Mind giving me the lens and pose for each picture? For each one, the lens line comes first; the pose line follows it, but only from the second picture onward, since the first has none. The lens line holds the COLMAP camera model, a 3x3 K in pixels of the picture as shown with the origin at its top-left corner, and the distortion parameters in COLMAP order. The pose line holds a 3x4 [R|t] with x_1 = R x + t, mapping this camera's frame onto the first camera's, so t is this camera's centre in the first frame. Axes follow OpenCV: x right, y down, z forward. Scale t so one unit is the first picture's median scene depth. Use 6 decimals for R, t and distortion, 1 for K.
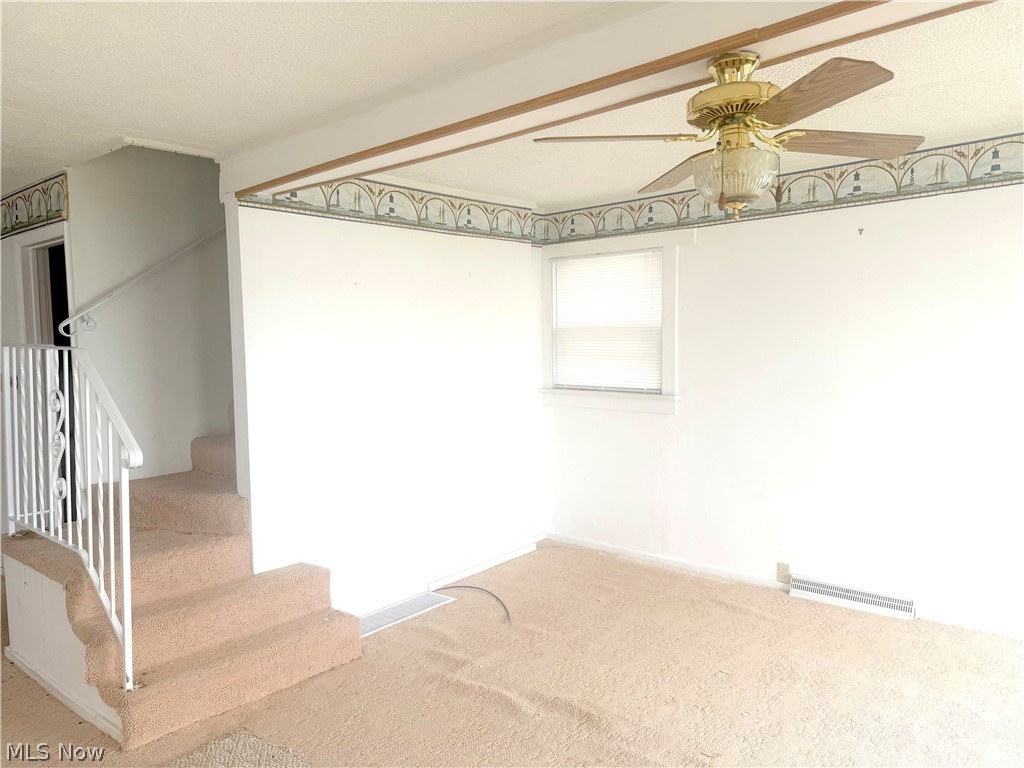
lens RADIAL K [[752.8, 0, 512.0], [0, 752.8, 384.0], [0, 0, 1]] dist [0.042694, -0.006418]
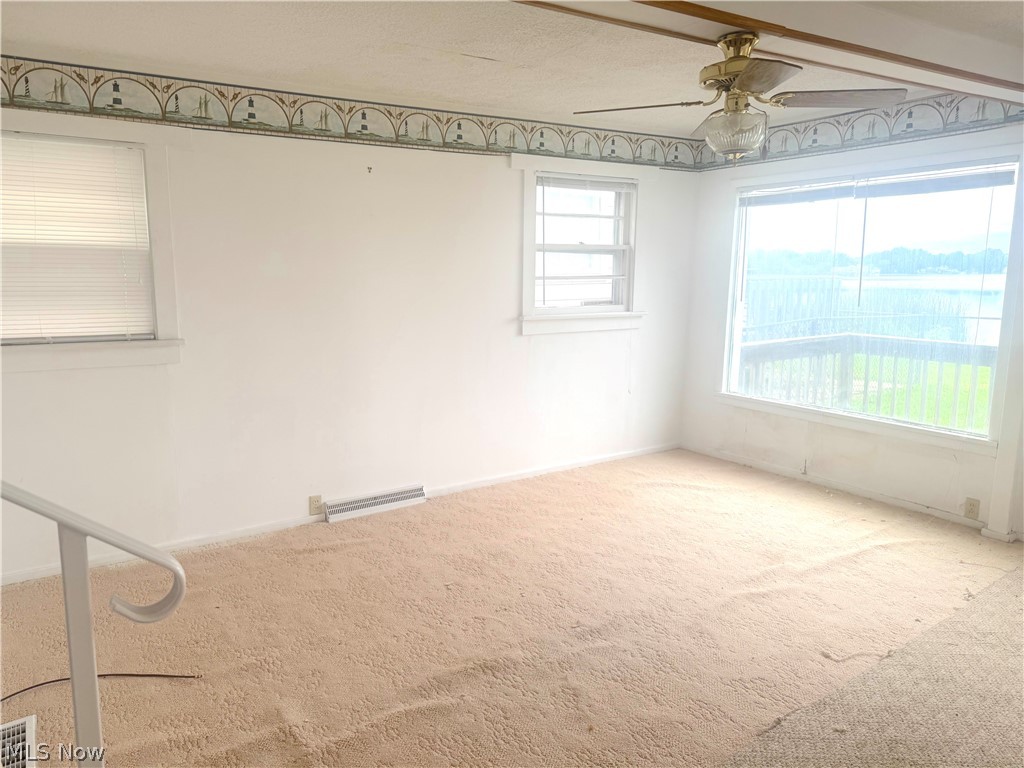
lens RADIAL K [[752.8, 0, 512.0], [0, 752.8, 384.0], [0, 0, 1]] dist [0.042694, -0.006418]
pose [[0.243877, -0.136716, 0.960121, -0.538951], [0.056768, 0.990328, 0.126598, -0.021838], [-0.968143, 0.023630, 0.249279, 0.517371]]
